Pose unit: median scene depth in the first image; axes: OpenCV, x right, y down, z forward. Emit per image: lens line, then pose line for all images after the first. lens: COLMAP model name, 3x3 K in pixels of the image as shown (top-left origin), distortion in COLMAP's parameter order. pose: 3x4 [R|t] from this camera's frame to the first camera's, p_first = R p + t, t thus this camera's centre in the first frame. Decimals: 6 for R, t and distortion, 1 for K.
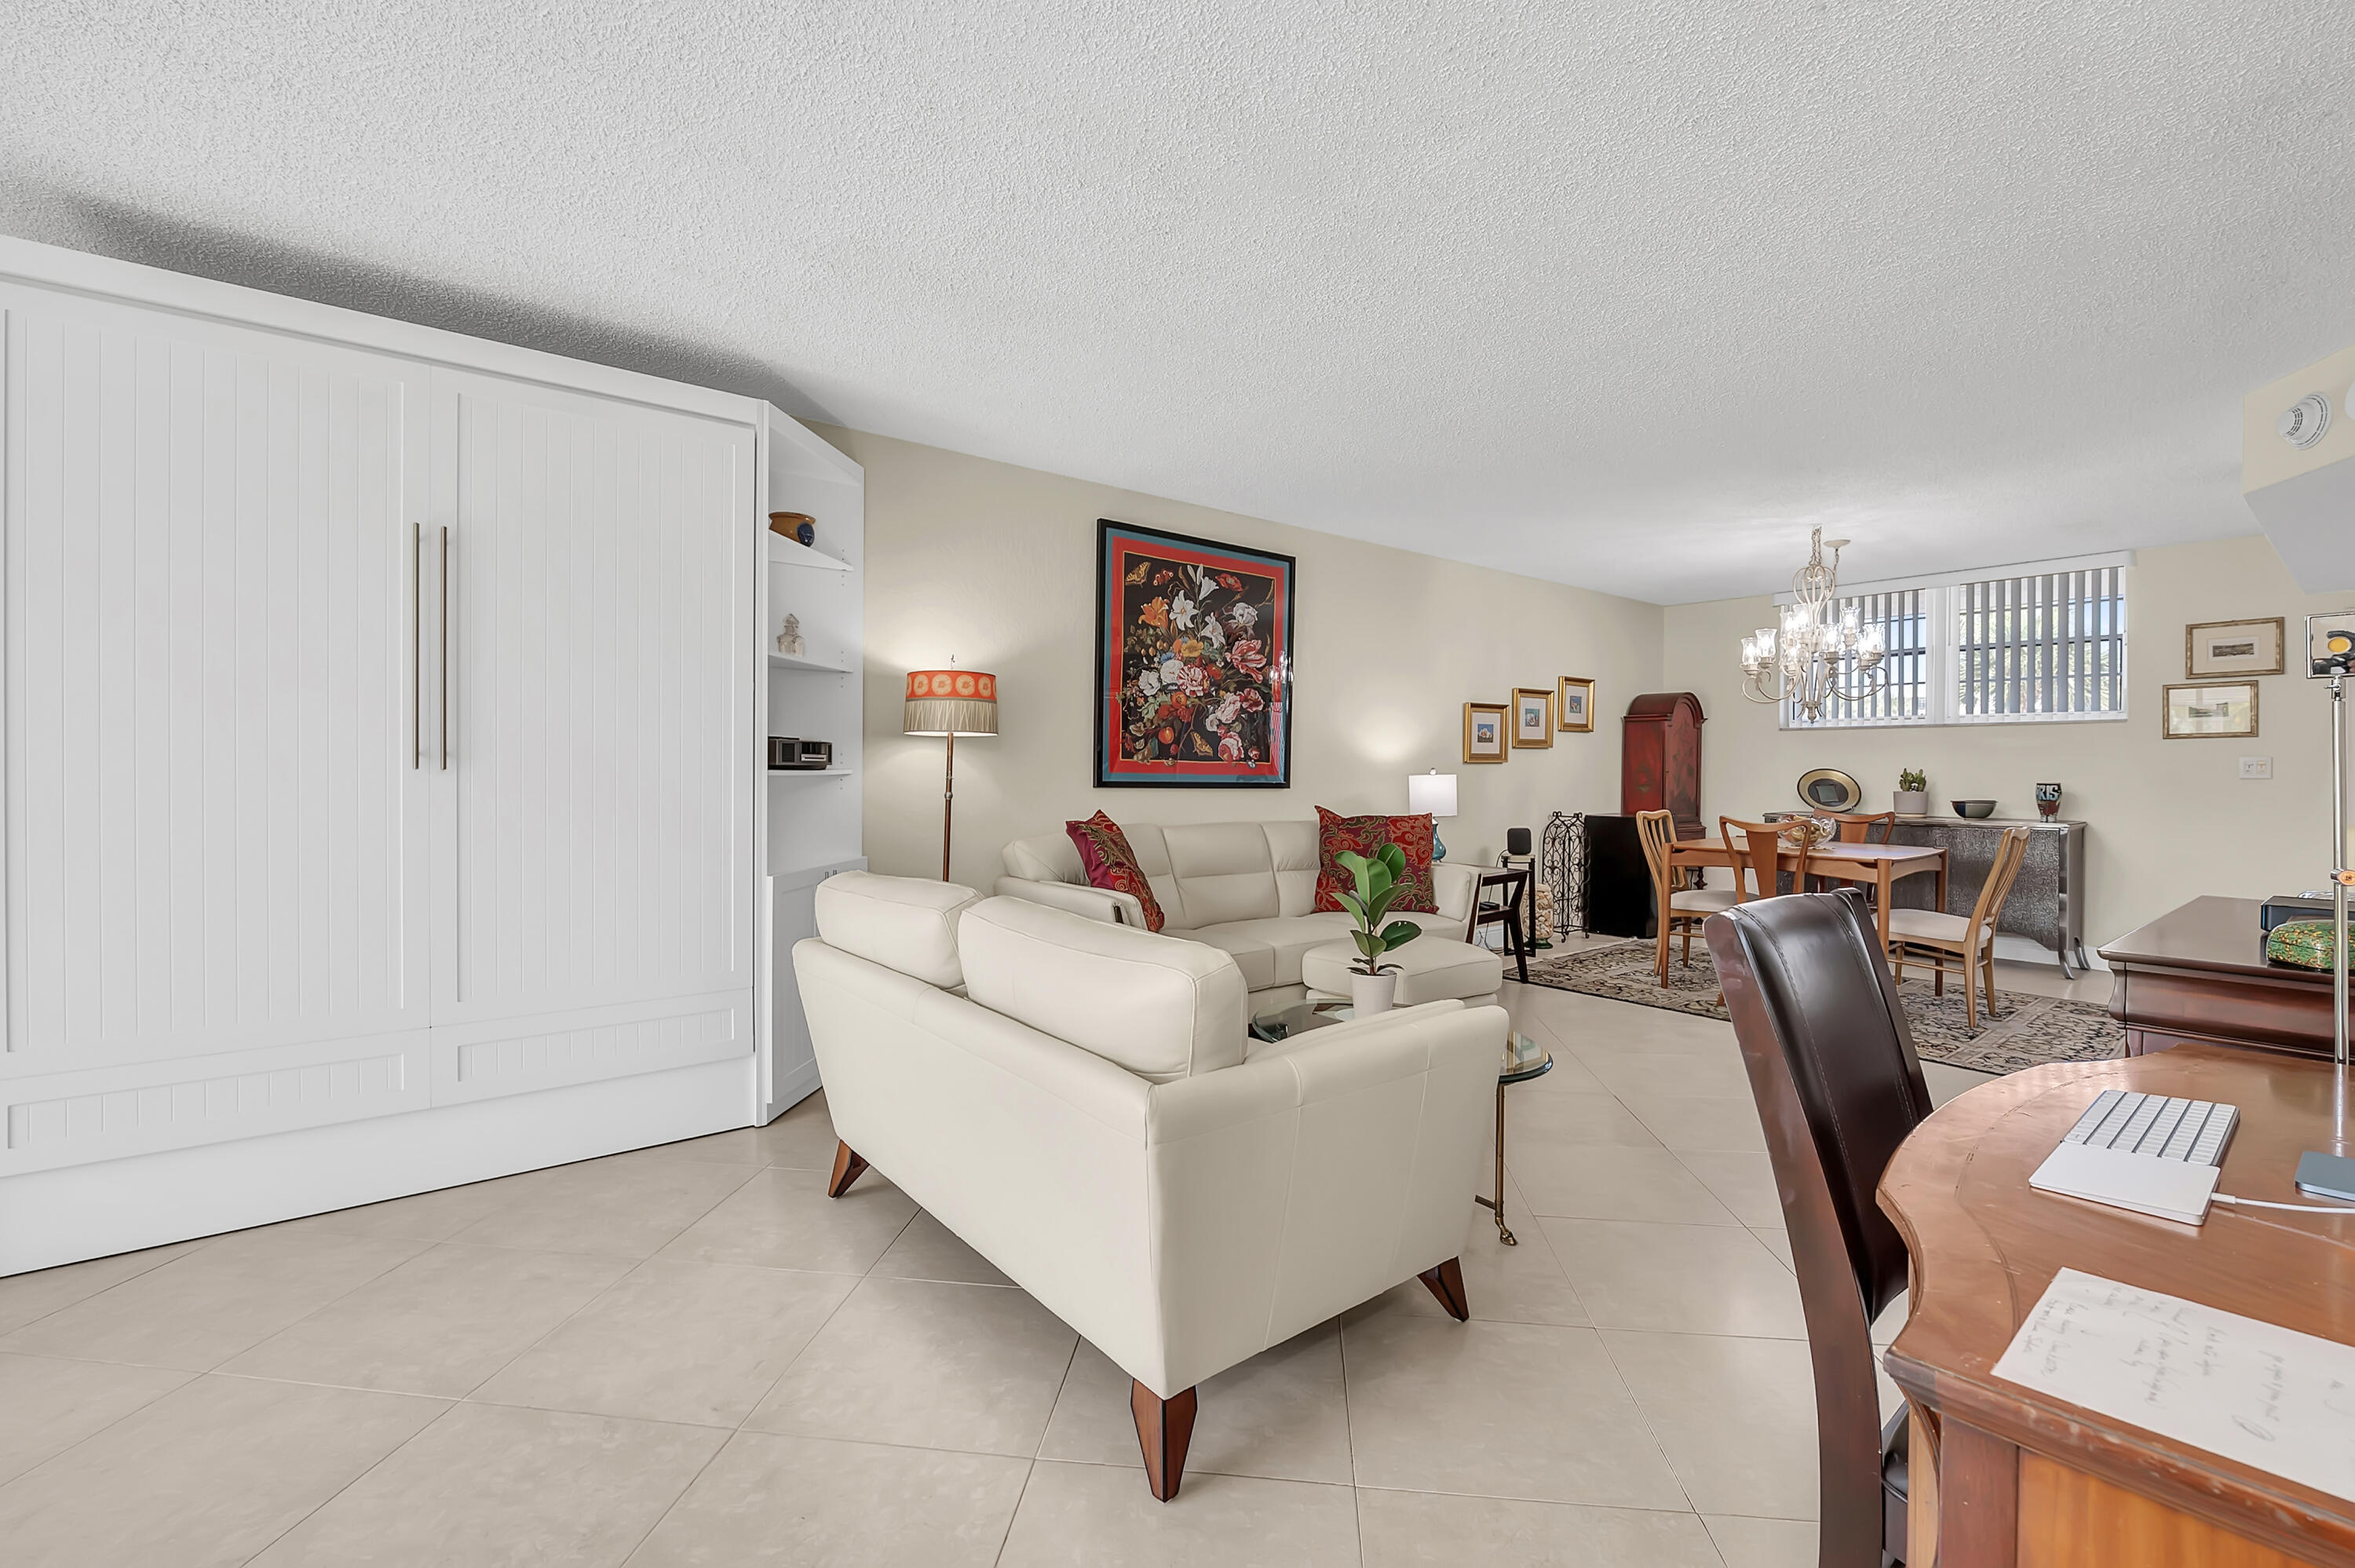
lens RADIAL K [[970.7, 0, 1167.3], [0, 970.7, 768.9], [0, 0, 1]] dist [-0.010871, -0.000242]
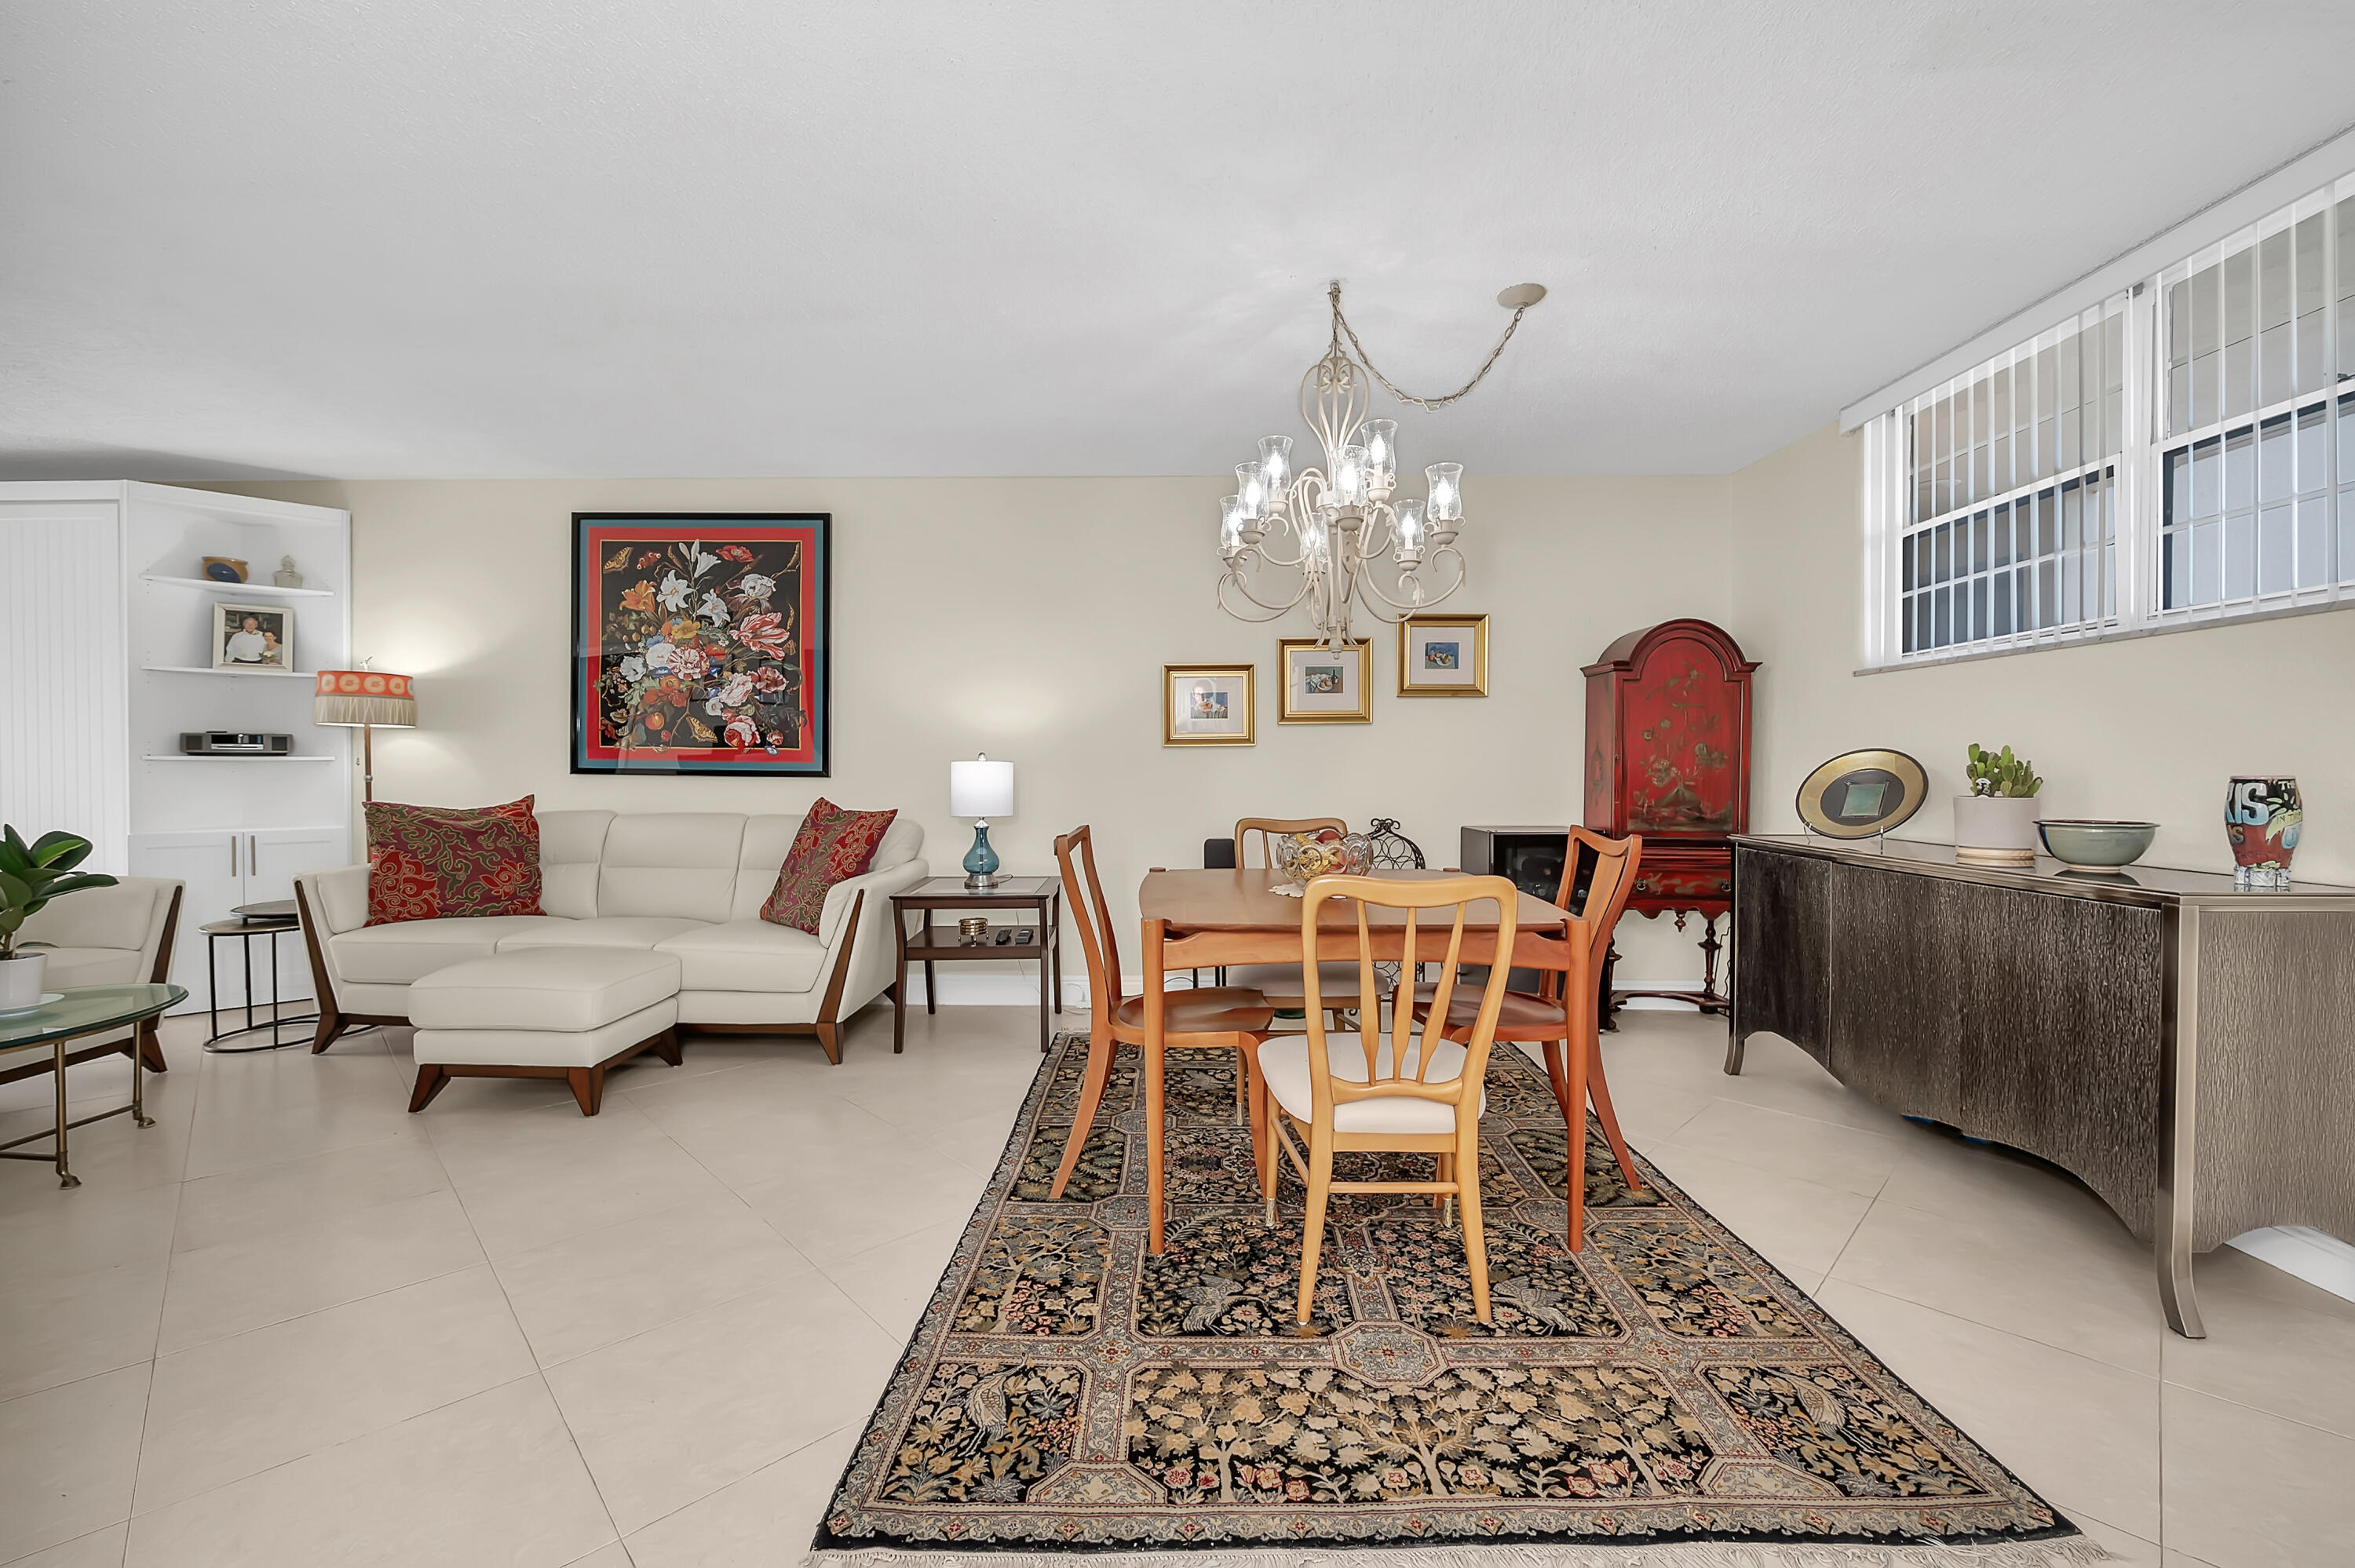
lens RADIAL K [[970.7, 0, 1163.1], [0, 970.7, 776.3], [0, 0, 1]] dist [-0.010871, -0.000242]
pose [[0.780950, 0.002869, -0.624587, 0.981581], [0.000428, 0.999987, 0.005128, 0.015652], [0.624594, -0.004273, 0.780938, 0.544306]]
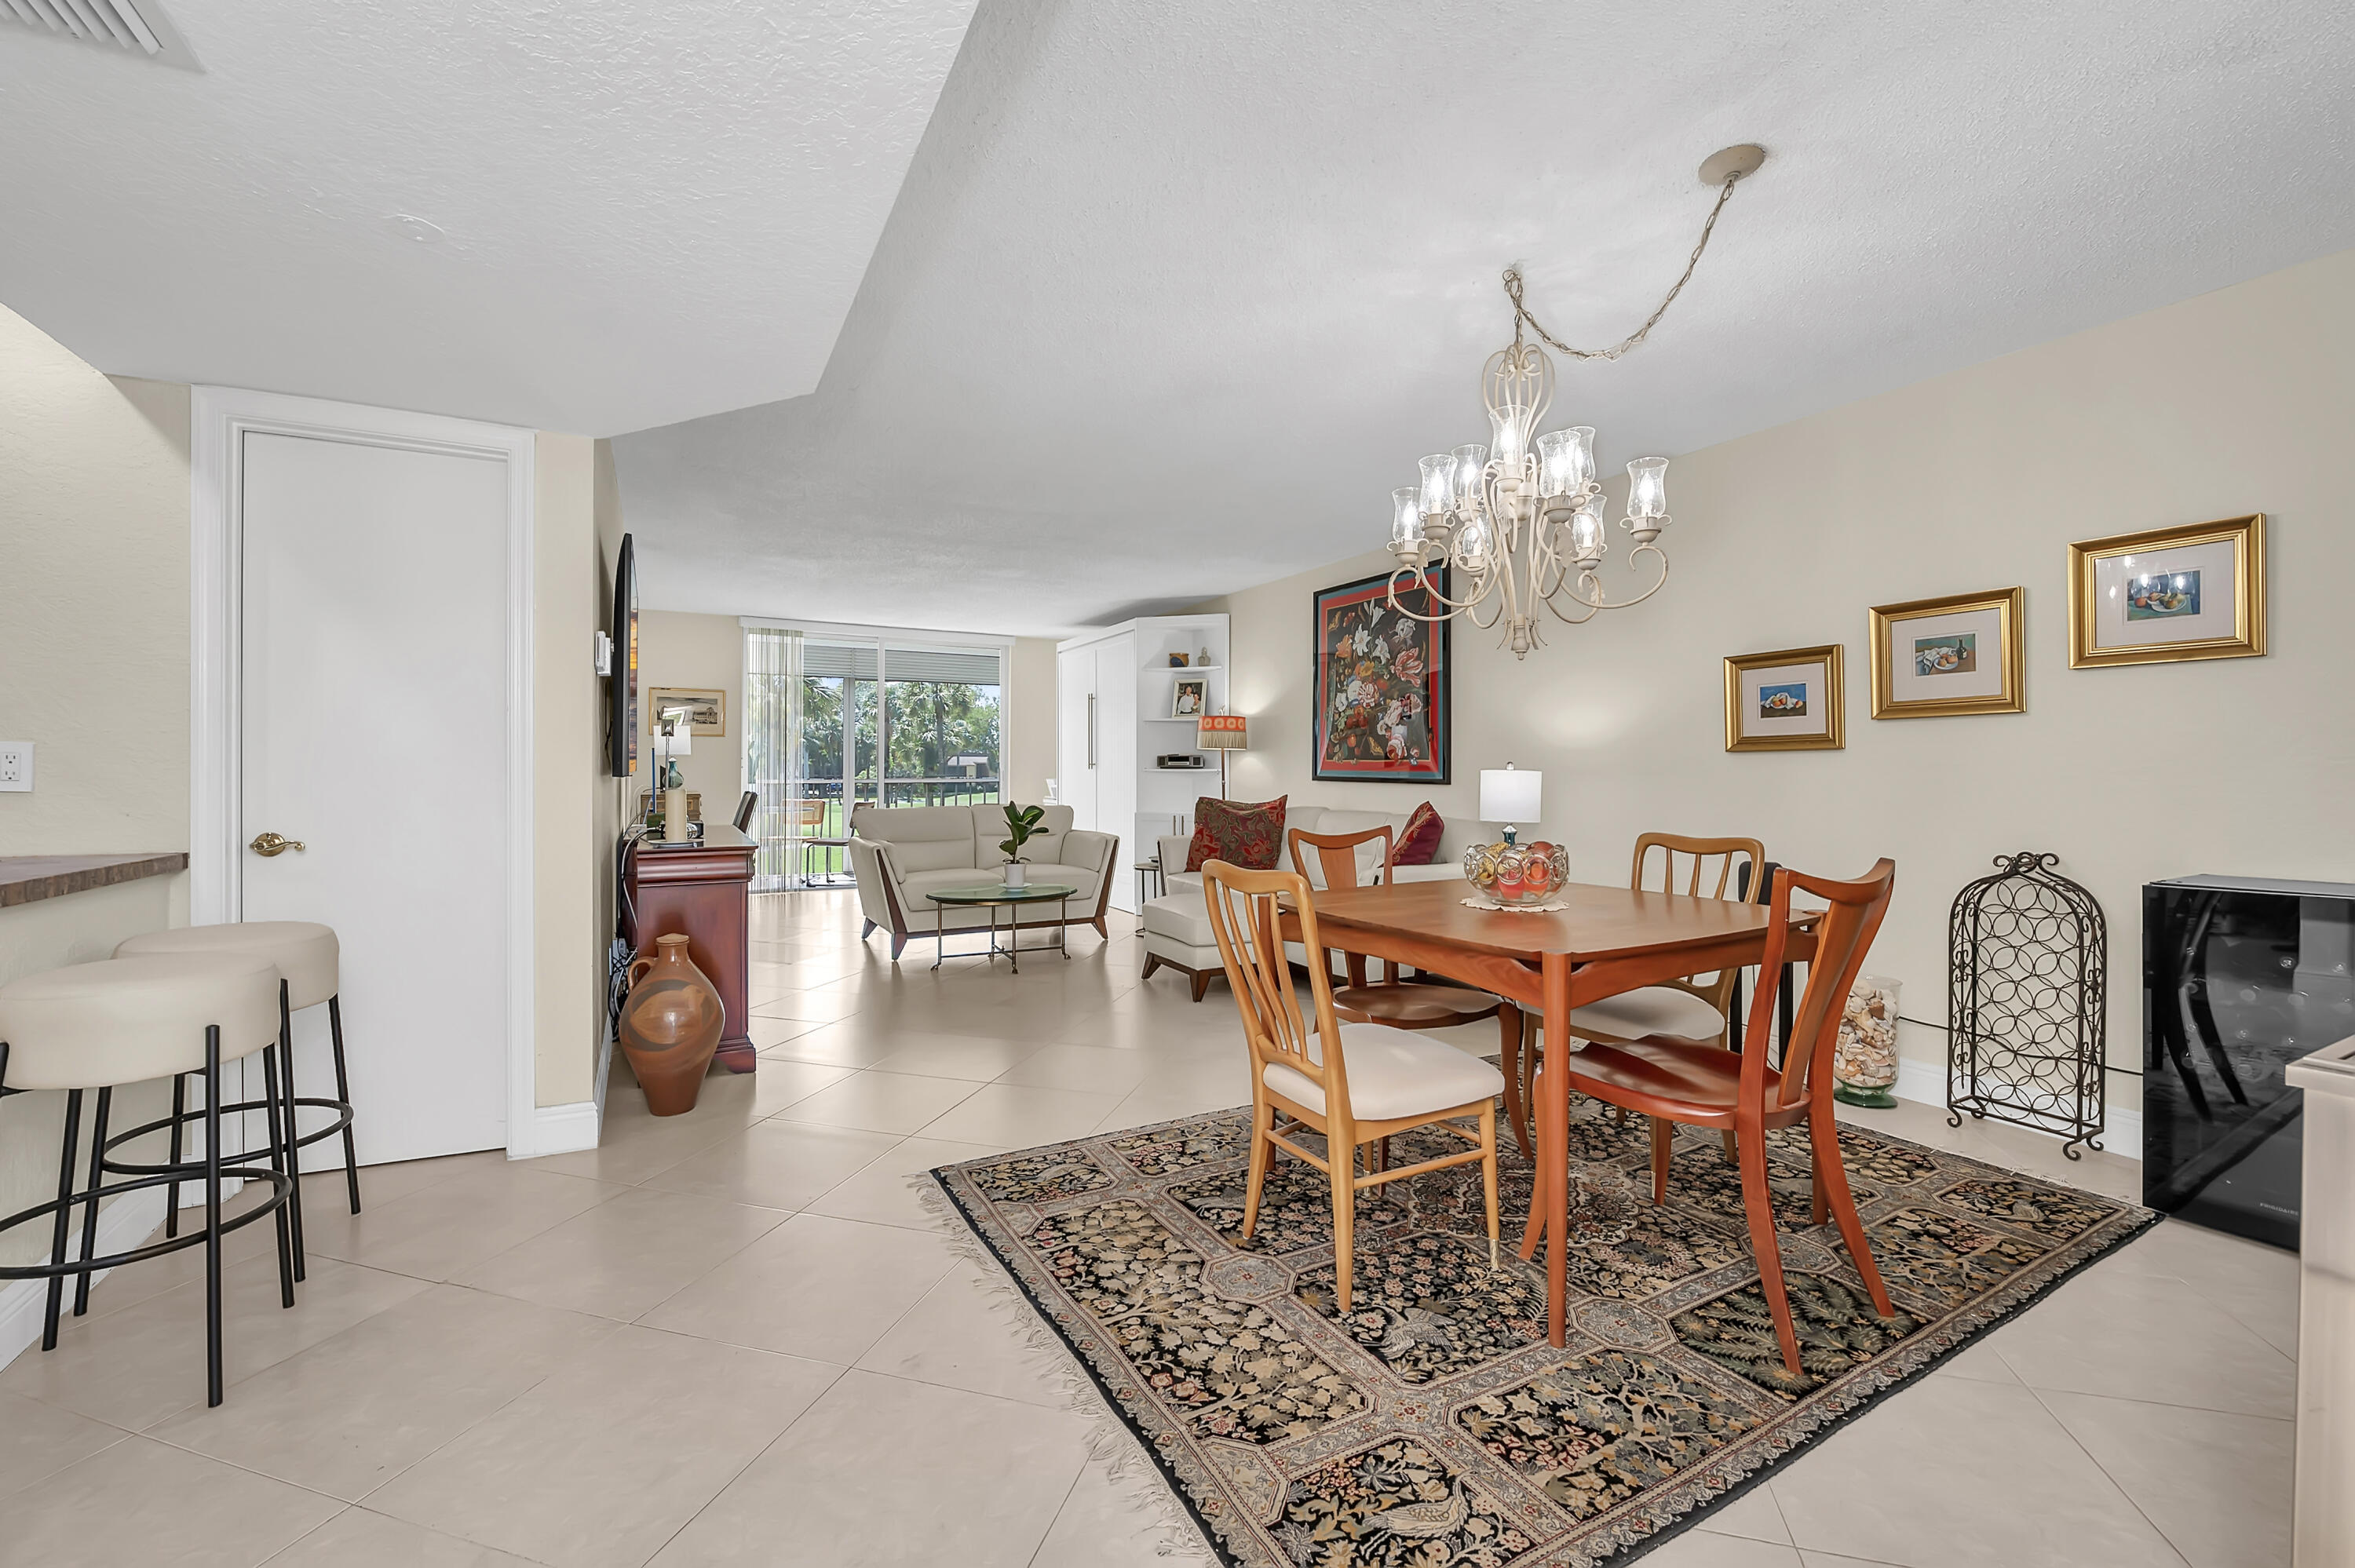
lens RADIAL K [[970.7, 0, 1168.8], [0, 970.7, 777.0], [0, 0, 1]] dist [-0.010871, -0.000242]
pose [[-0.170166, -0.004165, -0.985407, 1.271066], [-0.007615, 0.999967, -0.002911, 0.018429], [0.985386, 0.007009, -0.170192, 0.955583]]
